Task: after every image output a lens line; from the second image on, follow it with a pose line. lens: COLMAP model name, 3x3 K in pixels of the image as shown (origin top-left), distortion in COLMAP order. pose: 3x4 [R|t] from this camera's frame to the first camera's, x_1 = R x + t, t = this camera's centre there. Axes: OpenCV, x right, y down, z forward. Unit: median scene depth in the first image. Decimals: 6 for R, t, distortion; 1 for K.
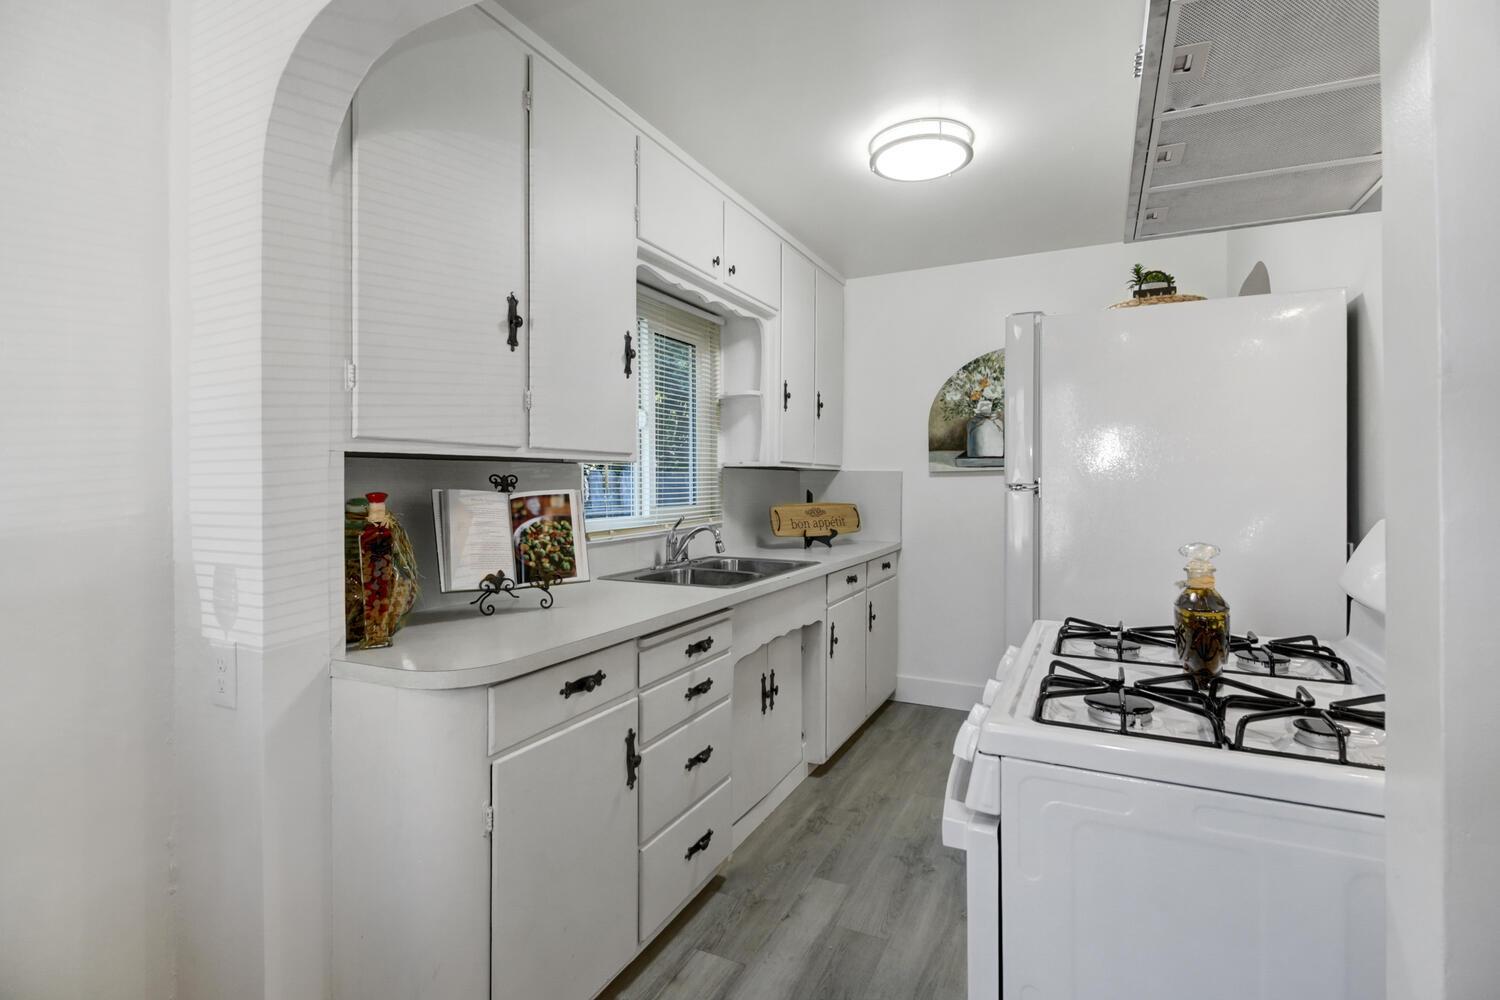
lens RADIAL K [[699.0, 0, 755.0], [0, 699.0, 477.7], [0, 0, 1]] dist [0.017702, -0.012086]
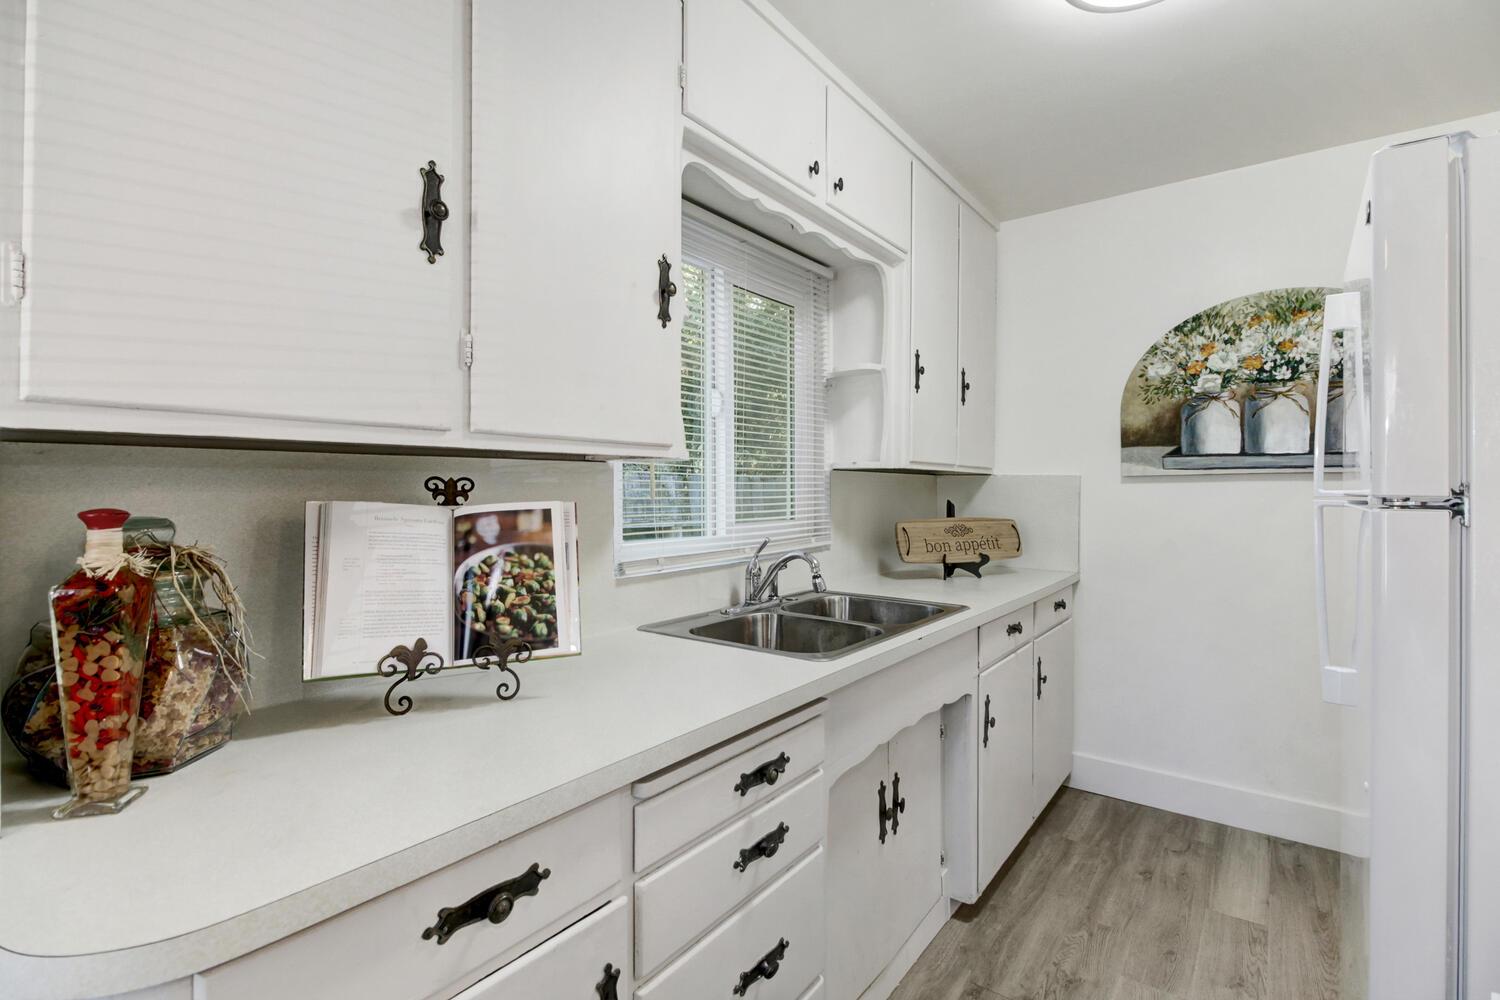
lens RADIAL K [[699.0, 0, 762.4], [0, 699.0, 482.3], [0, 0, 1]] dist [0.017702, -0.012086]
pose [[0.984344, 0.000887, -0.176258, 0.023289], [-0.001428, 0.999995, -0.002943, 0.001673], [0.176254, 0.003148, 0.984340, 0.439995]]
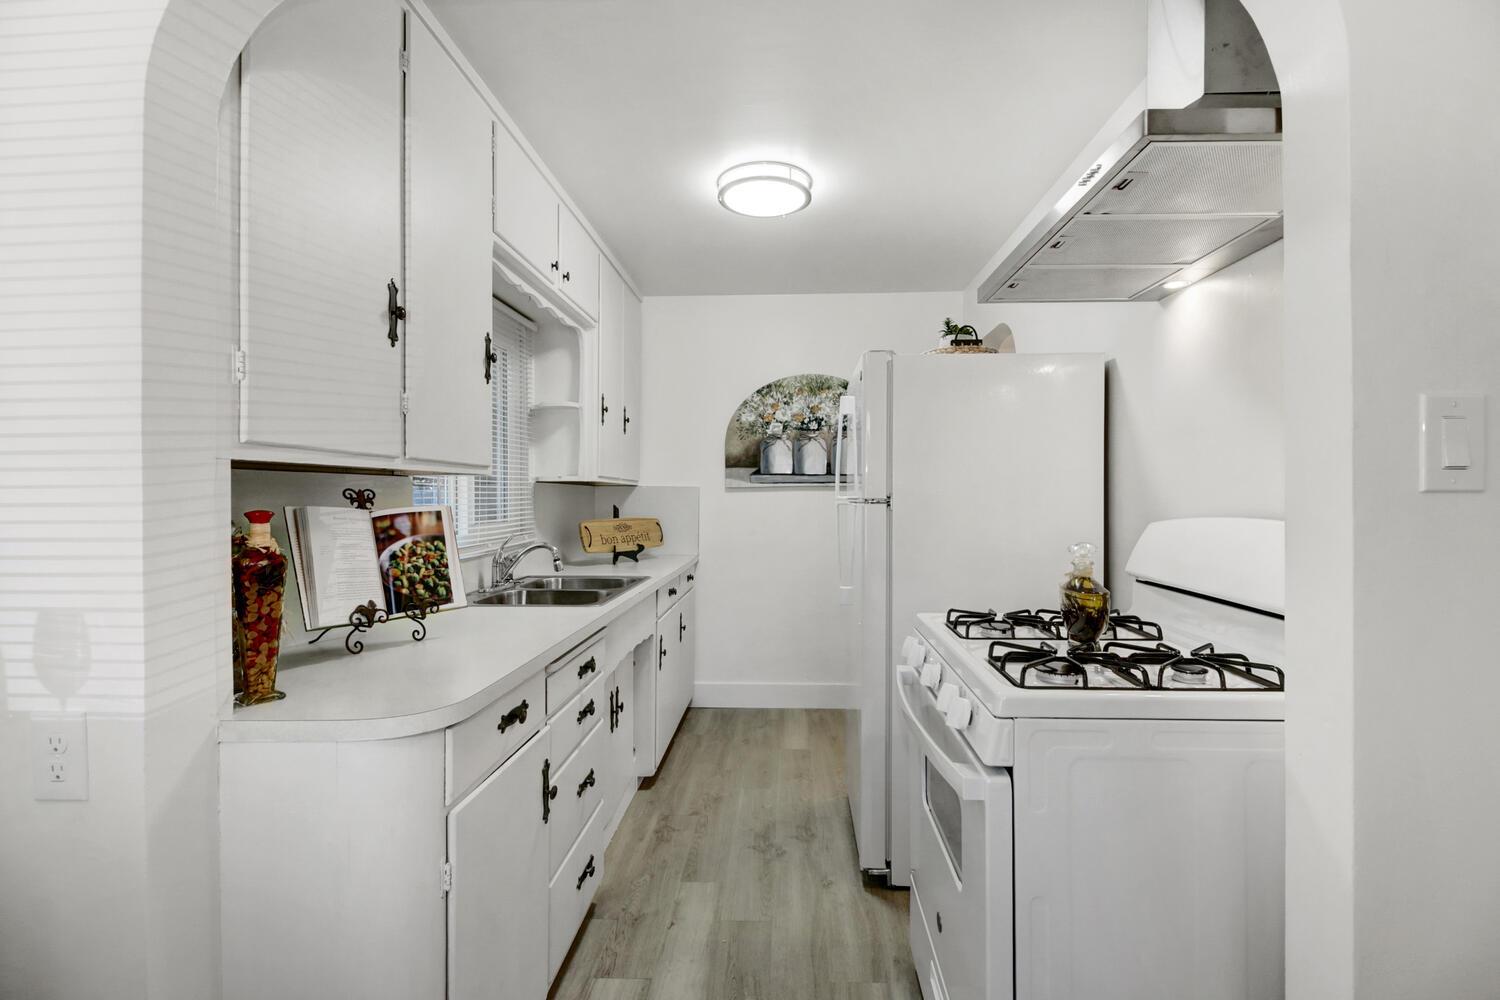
lens RADIAL K [[699.0, 0, 756.6], [0, 699.0, 494.0], [0, 0, 1]] dist [0.017702, -0.012086]
pose [[0.917245, 0.000710, 0.398322, -0.256723], [-0.001434, 0.999998, 0.001519, 0.000012], [-0.398320, -0.001964, 0.917244, 0.019940]]
